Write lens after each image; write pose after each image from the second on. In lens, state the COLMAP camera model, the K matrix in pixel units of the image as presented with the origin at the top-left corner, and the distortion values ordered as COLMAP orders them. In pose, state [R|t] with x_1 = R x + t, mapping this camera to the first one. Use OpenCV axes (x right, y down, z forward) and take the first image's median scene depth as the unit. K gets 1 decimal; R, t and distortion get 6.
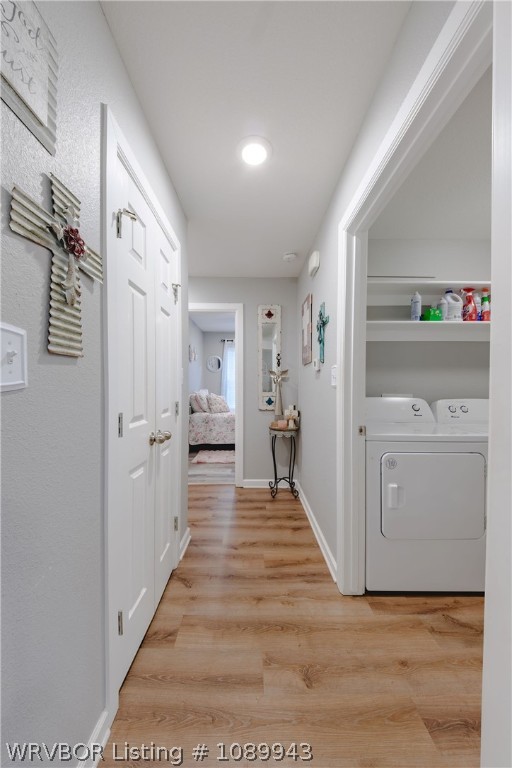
lens RADIAL K [[261.6, 0, 252.7], [0, 261.6, 386.4], [0, 0, 1]] dist [0.016450, -0.008751]
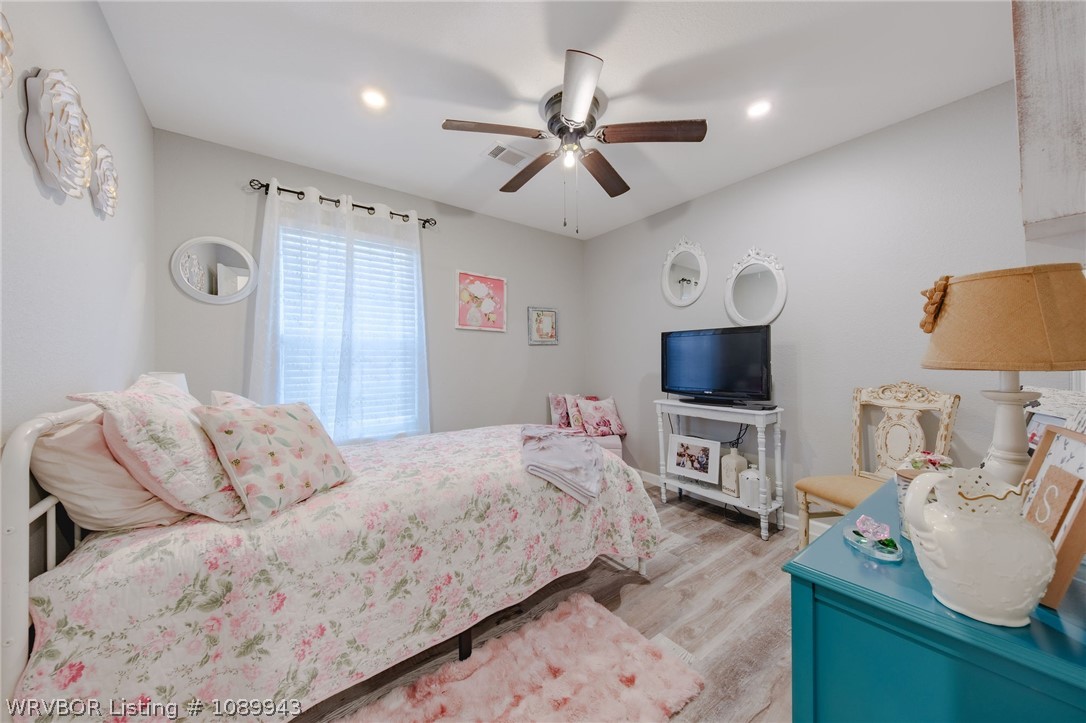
lens RADIAL K [[369.9, 0, 540.0], [0, 369.9, 356.8], [0, 0, 1]] dist [0.016450, -0.008751]
pose [[0.792603, 0.004245, 0.609724, -0.124796], [0.008823, 0.999791, -0.018431, 0.006190], [-0.609675, 0.019988, 0.792400, 0.570930]]
